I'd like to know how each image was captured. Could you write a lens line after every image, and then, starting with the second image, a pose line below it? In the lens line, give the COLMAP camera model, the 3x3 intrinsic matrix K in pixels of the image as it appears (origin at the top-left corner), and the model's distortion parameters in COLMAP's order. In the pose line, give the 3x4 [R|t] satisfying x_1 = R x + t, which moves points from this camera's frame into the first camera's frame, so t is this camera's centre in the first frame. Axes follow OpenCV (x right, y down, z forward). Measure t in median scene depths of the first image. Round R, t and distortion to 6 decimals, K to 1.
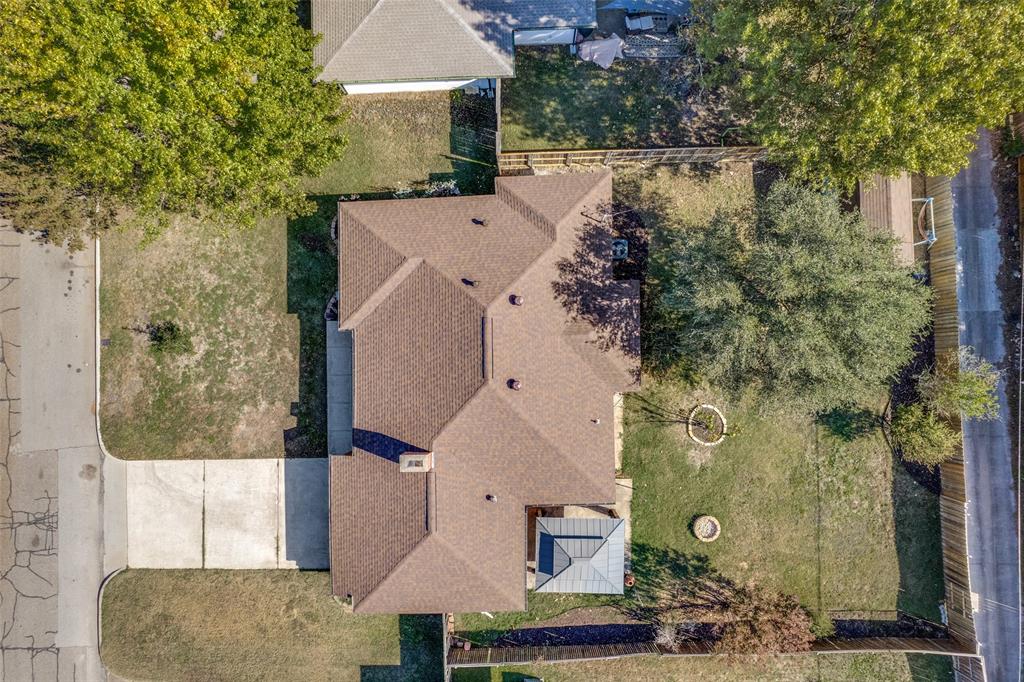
lens RADIAL K [[653.5, 0, 512.0], [0, 653.5, 341.0], [0, 0, 1]] dist [-0.075959, 0.062483]
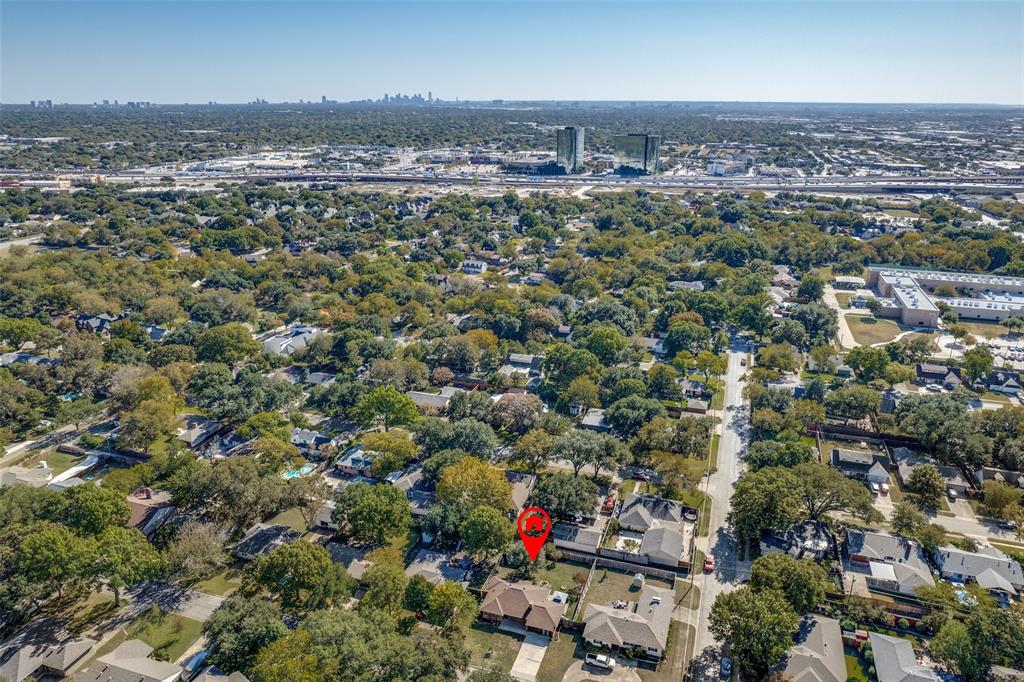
lens RADIAL K [[653.5, 0, 512.0], [0, 653.5, 341.0], [0, 0, 1]] dist [-0.075959, 0.062483]
pose [[0.338697, -0.277203, 0.899134, -3.832369], [0.939587, 0.150027, -0.307682, 1.174978], [-0.049604, 0.949026, 0.311270, -2.388548]]
